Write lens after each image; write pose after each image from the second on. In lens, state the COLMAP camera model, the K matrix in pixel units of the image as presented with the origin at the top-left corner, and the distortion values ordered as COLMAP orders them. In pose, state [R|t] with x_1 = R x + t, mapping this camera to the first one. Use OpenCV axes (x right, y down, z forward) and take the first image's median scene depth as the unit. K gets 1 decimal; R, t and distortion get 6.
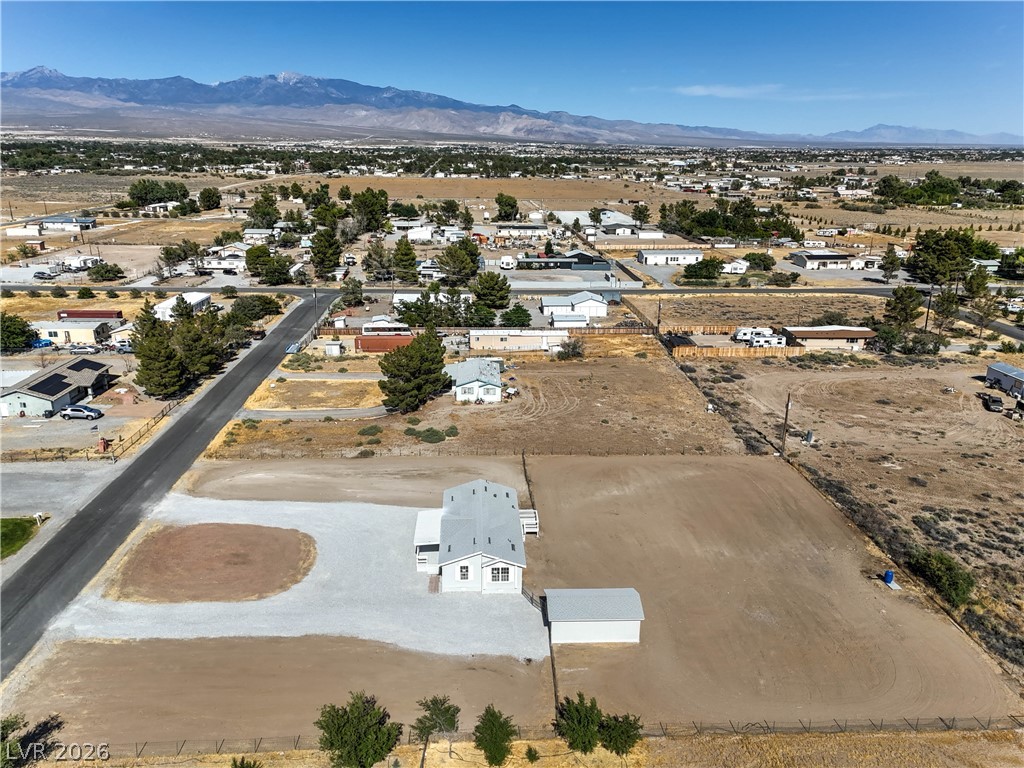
lens RADIAL K [[743.8, 0, 512.0], [0, 743.8, 384.0], [0, 0, 1]] dist [0.106149, -0.075723]
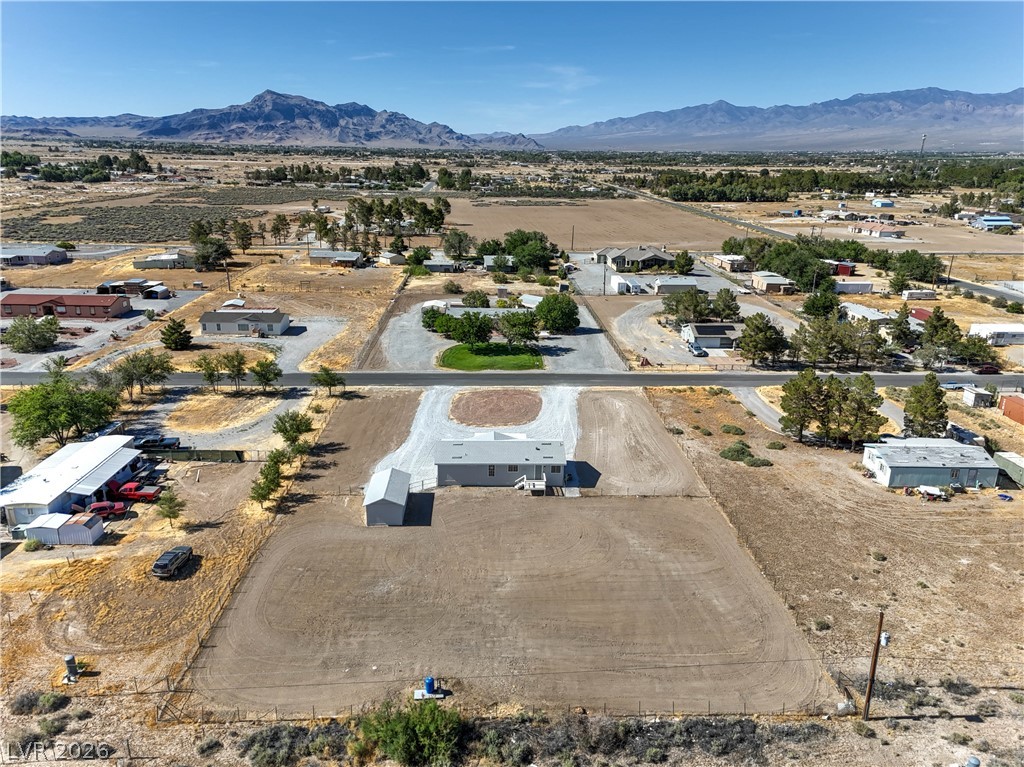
lens RADIAL K [[743.8, 0, 512.0], [0, 743.8, 383.5], [0, 0, 1]] dist [0.106149, -0.075723]
pose [[-0.018451, 0.286902, -0.957782, 0.749058], [-0.315368, 0.907374, 0.277877, -0.177307], [0.948790, 0.307181, 0.073738, 0.604351]]
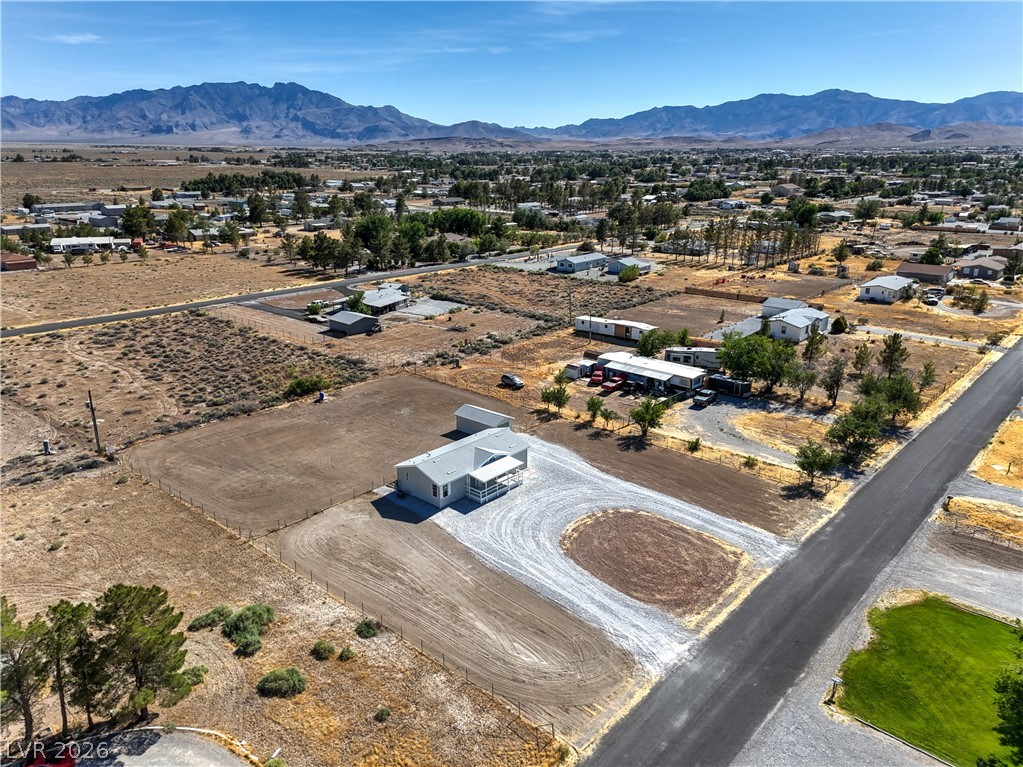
lens RADIAL K [[743.1, 0, 511.5], [0, 743.1, 383.5], [0, 0, 1]] dist [0.106149, -0.075723]
pose [[-0.704809, -0.227552, 0.671911, -0.587504], [0.203606, 0.842420, 0.498872, -0.330079], [-0.679550, 0.488415, -0.547414, 1.046143]]
